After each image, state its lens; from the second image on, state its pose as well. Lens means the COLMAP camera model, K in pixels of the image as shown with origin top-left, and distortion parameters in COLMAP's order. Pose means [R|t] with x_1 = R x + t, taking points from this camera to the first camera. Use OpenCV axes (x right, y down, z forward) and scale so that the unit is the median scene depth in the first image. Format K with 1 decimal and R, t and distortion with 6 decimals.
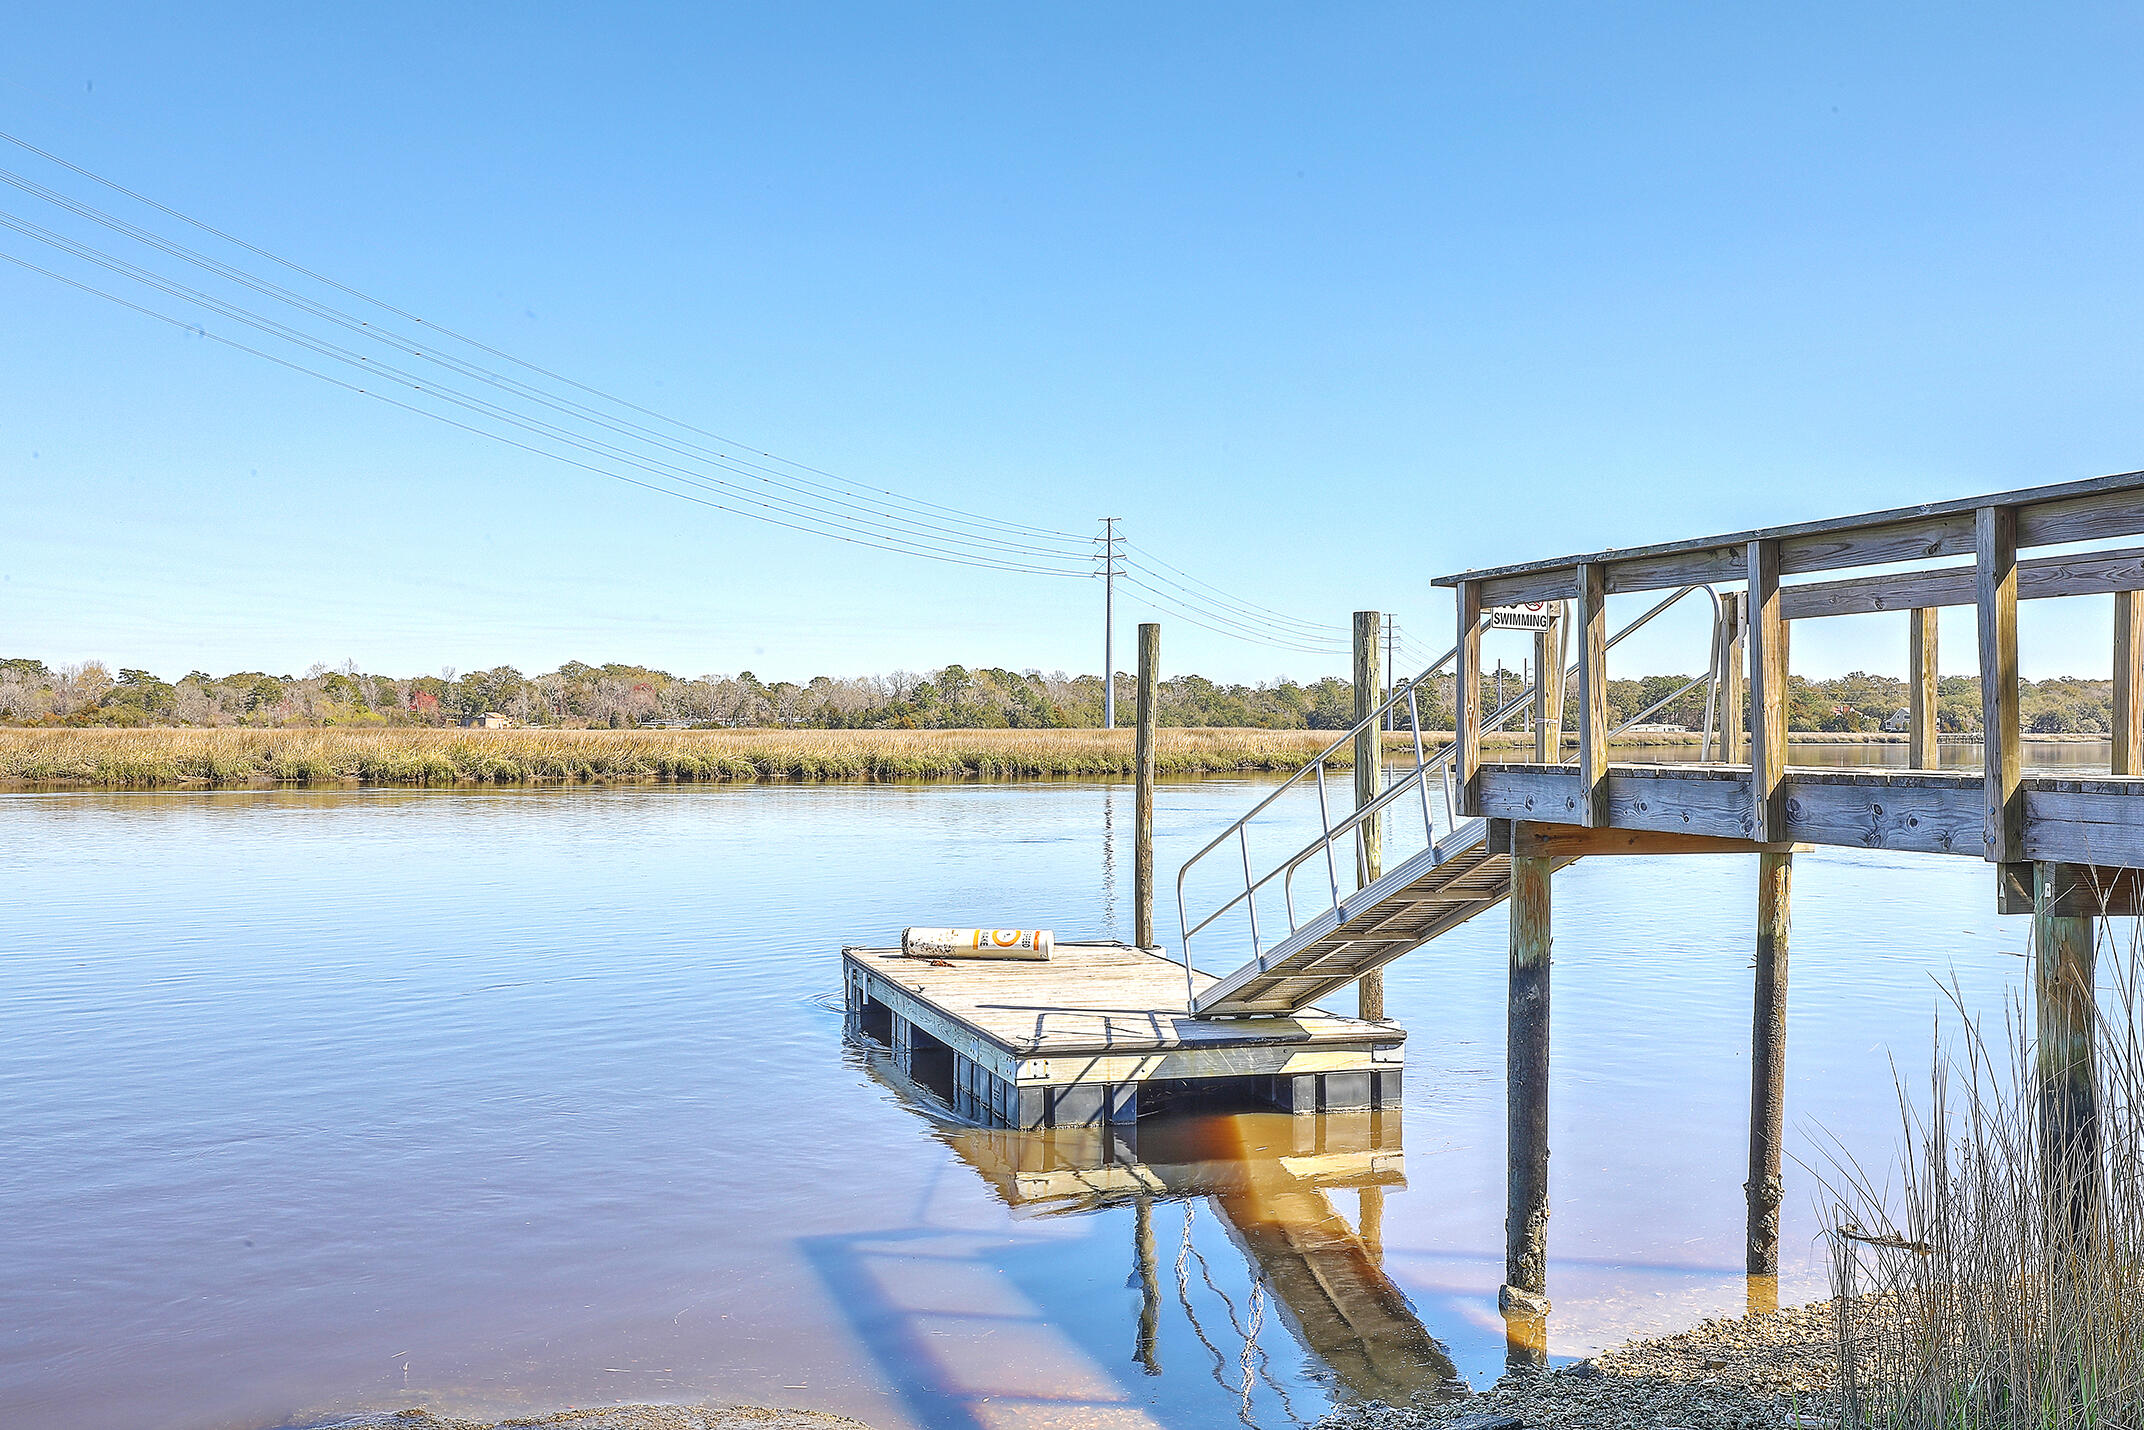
lens RADIAL K [[2030.4, 0, 1070.5], [0, 2030.4, 708.9], [0, 0, 1]] dist [0.000989, 0.000000]
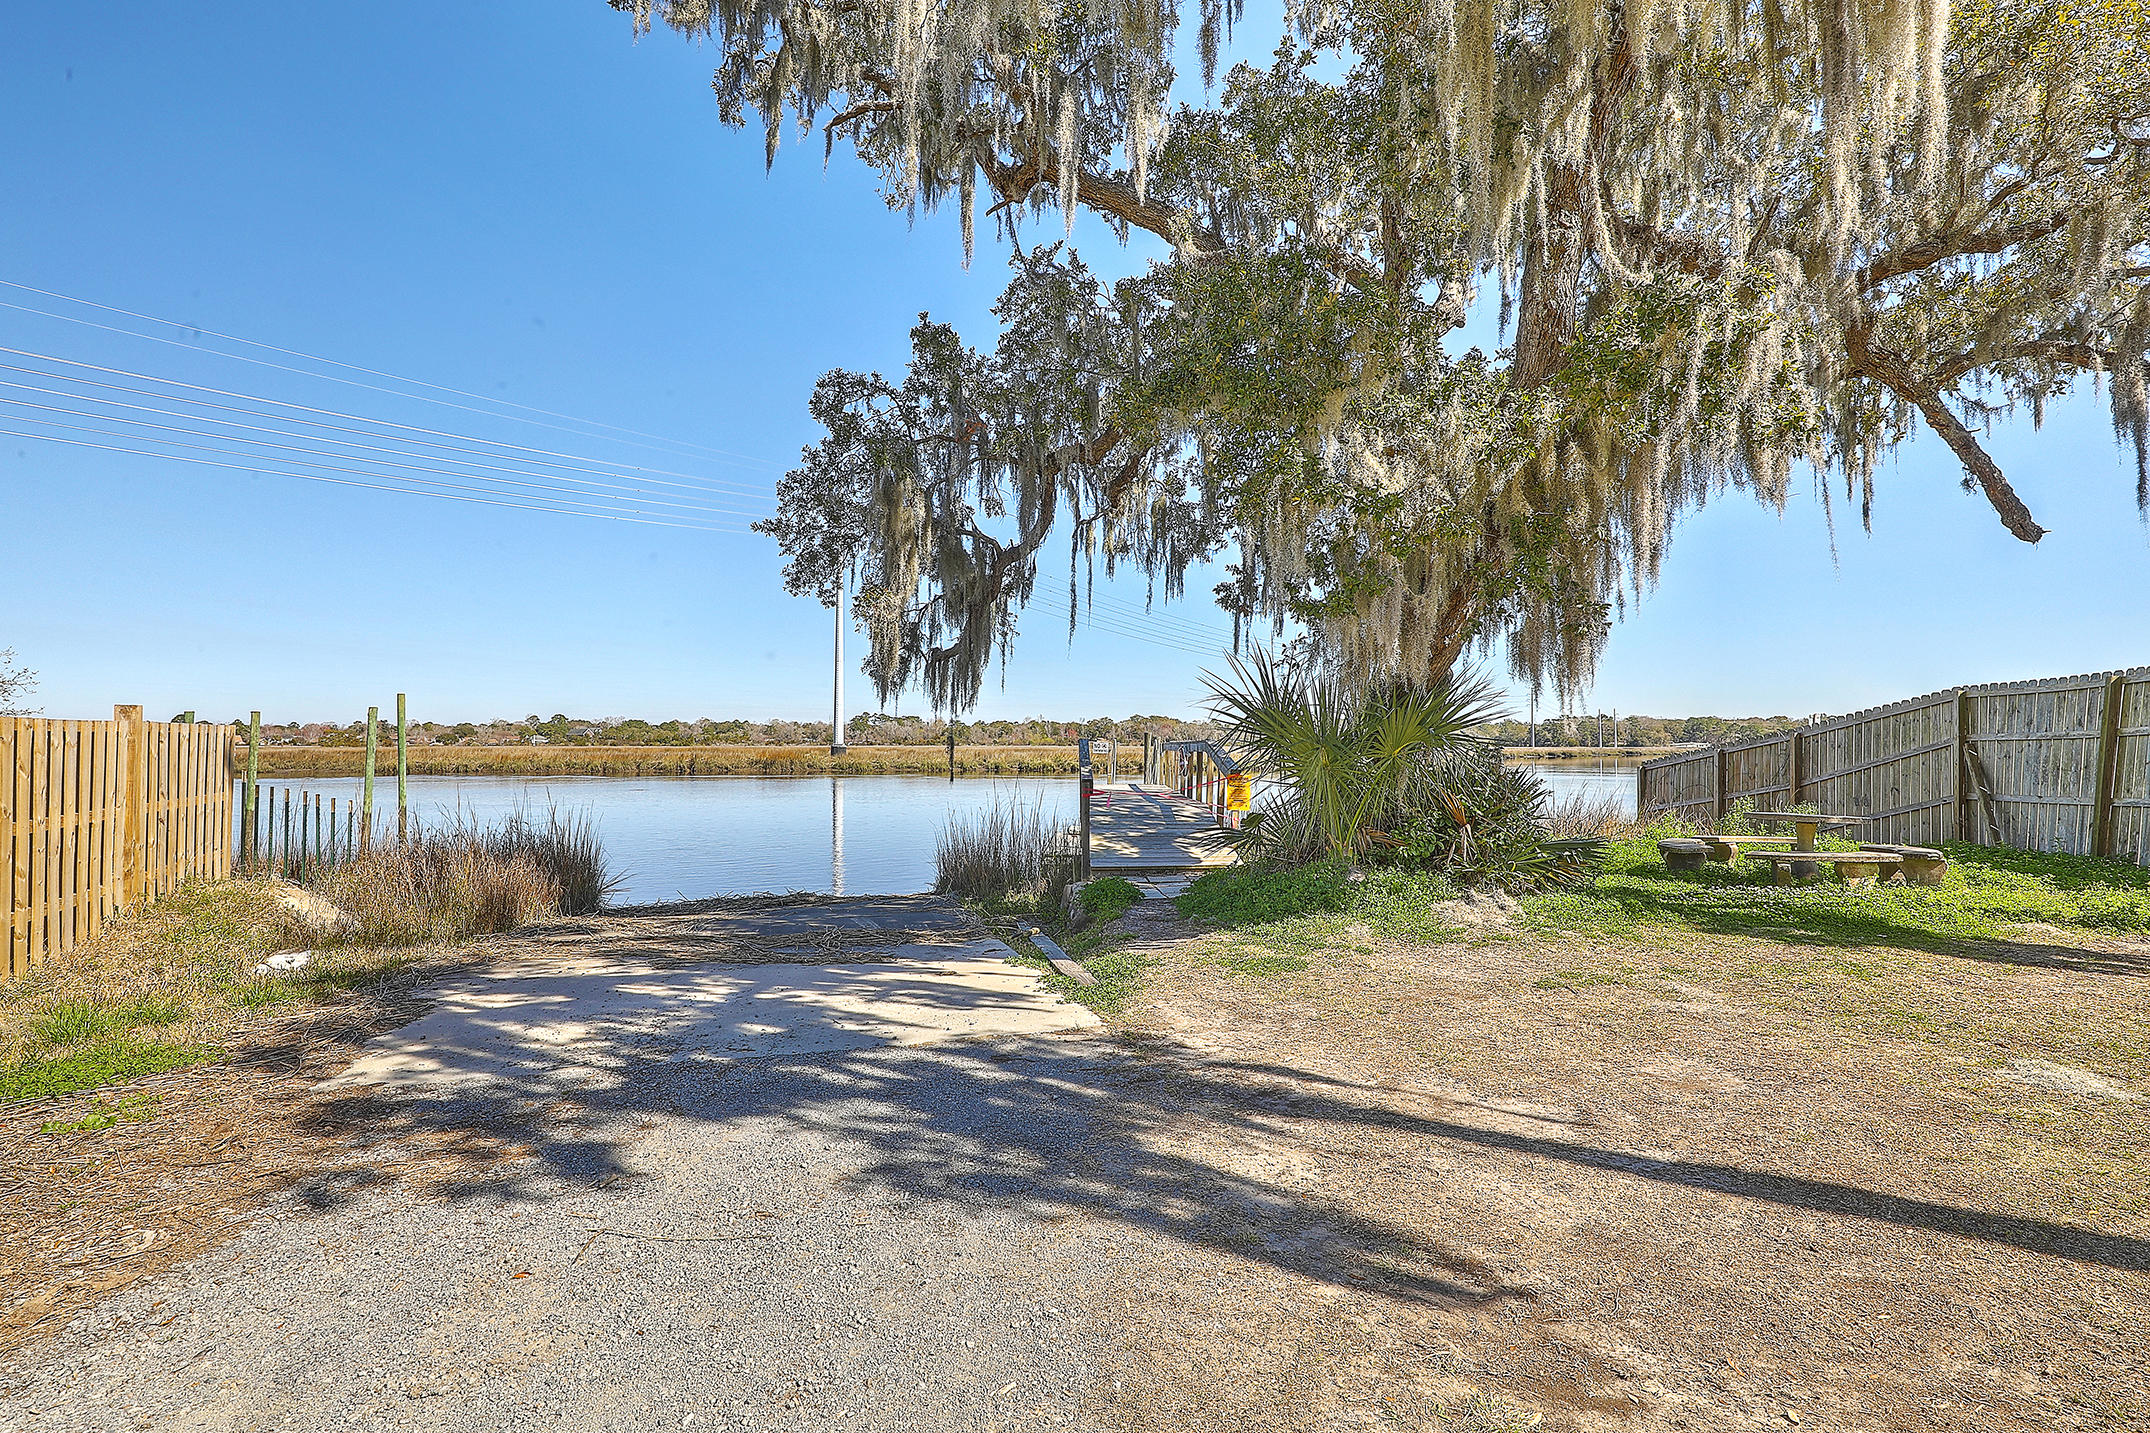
lens RADIAL K [[986.2, 0, 1079.4], [0, 986.2, 713.3], [0, 0, 1]] dist [-0.002253, -0.000178]
pose [[0.950074, -0.010566, -0.311846, 0.533489], [0.004398, 0.999781, -0.020475, -0.051896], [0.311994, 0.018081, 0.949912, -0.637787]]
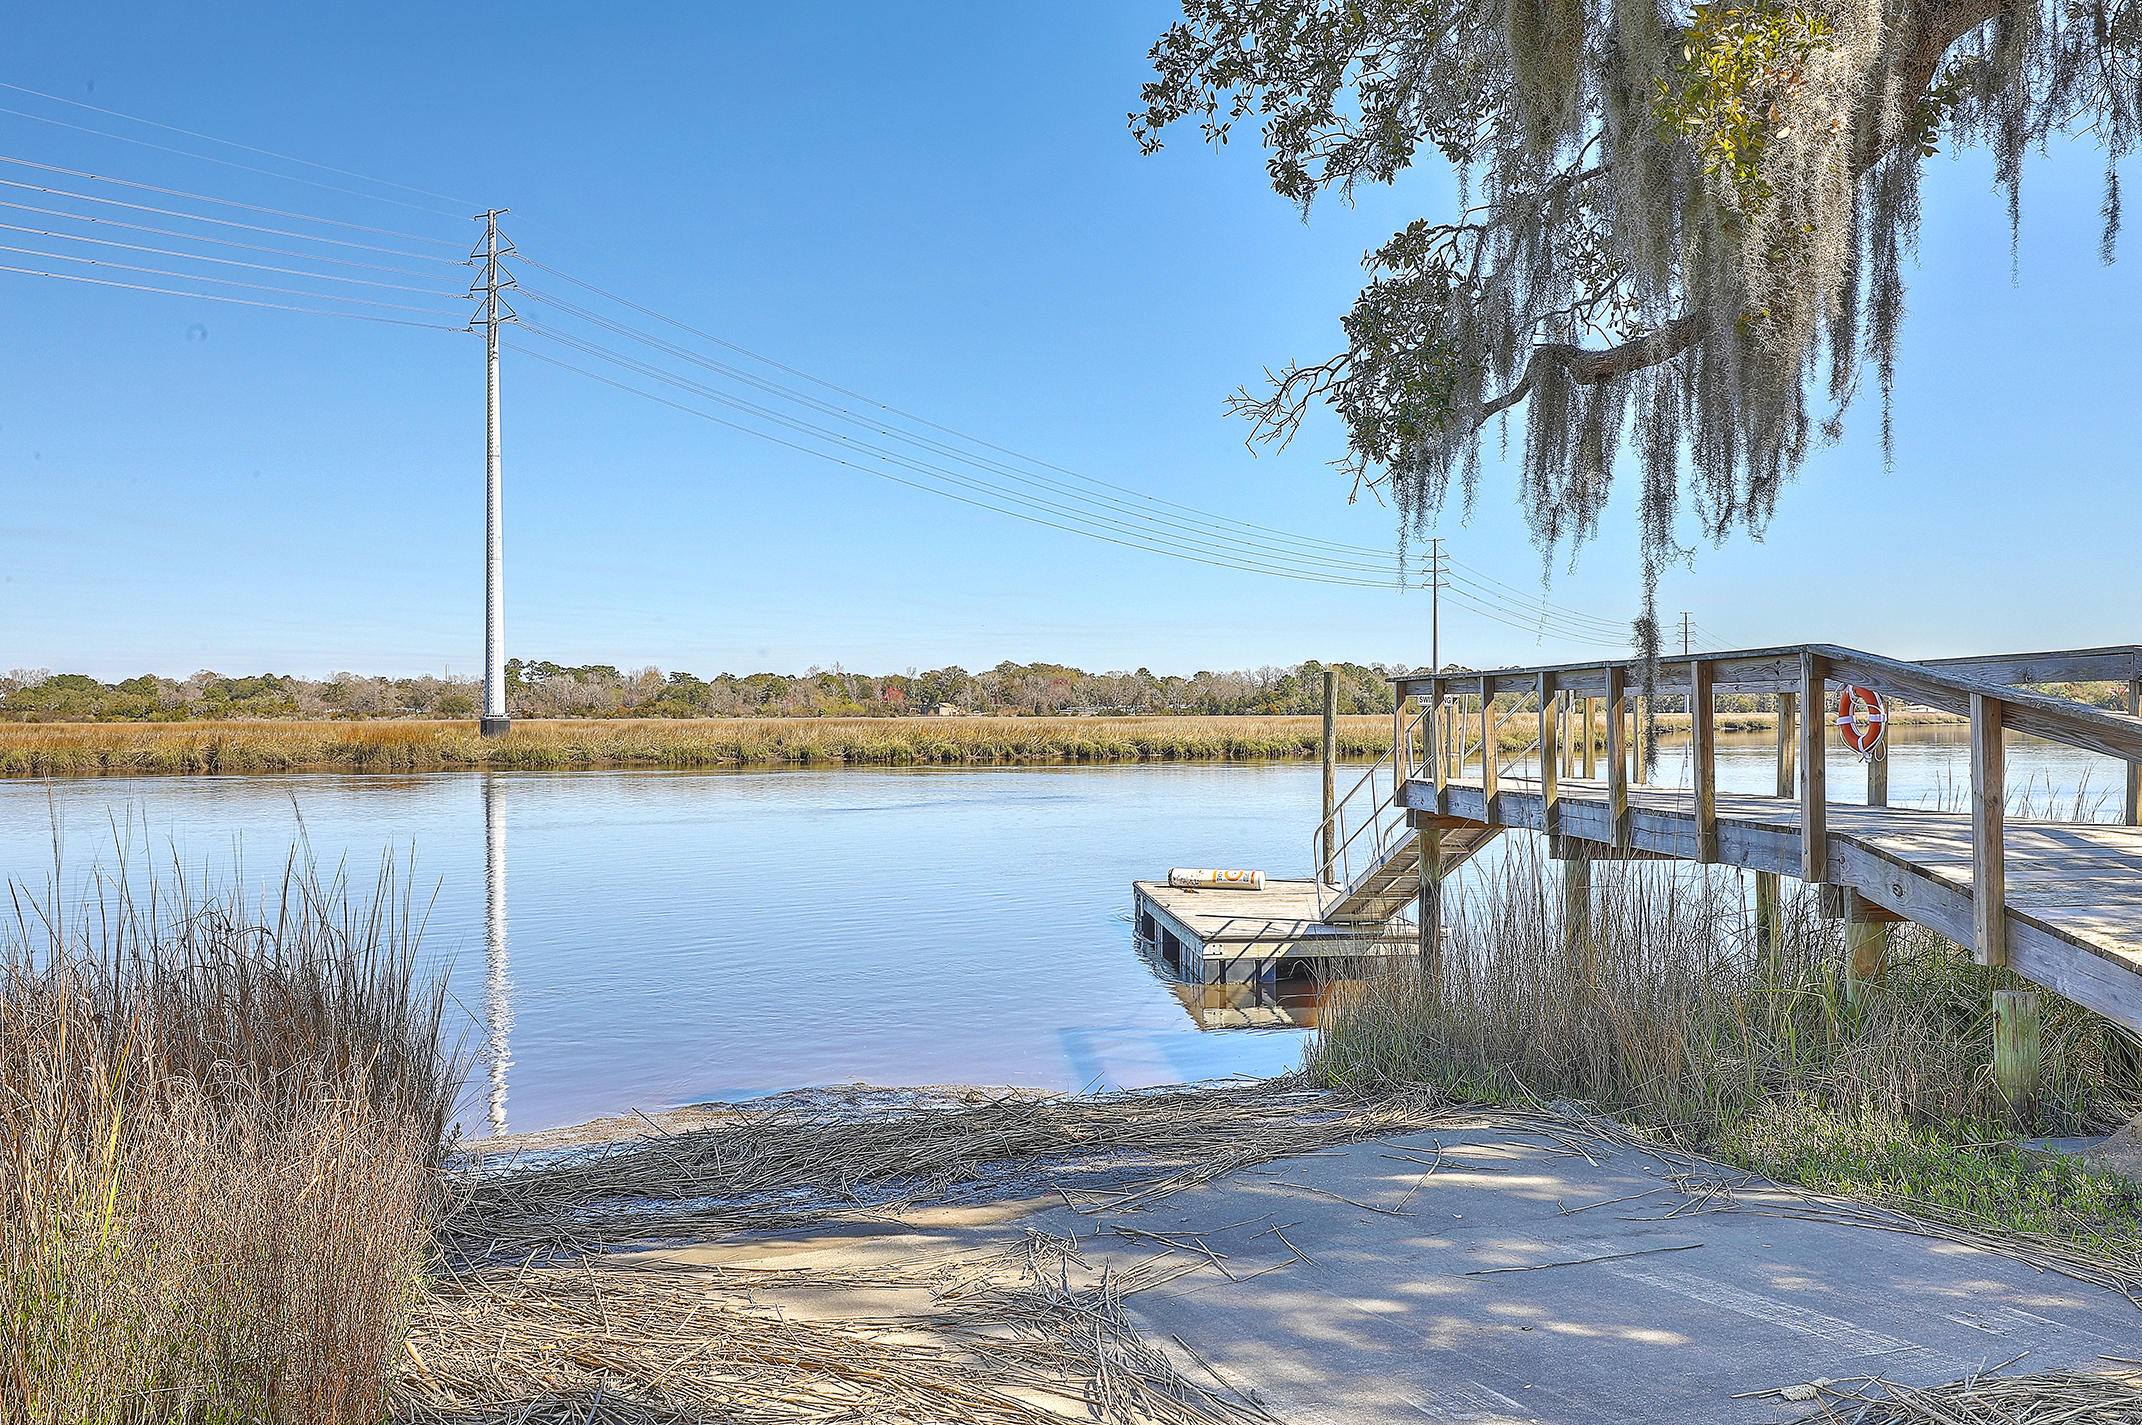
lens RADIAL K [[1697.1, 0, 1074.5], [0, 1697.1, 710.1], [0, 0, 1]] dist [0.011214, -0.014871]
pose [[0.979491, -0.007648, -0.201345, 0.135656], [0.009534, 0.999919, 0.008399, -0.032372], [0.201264, -0.010146, 0.979484, -0.367165]]
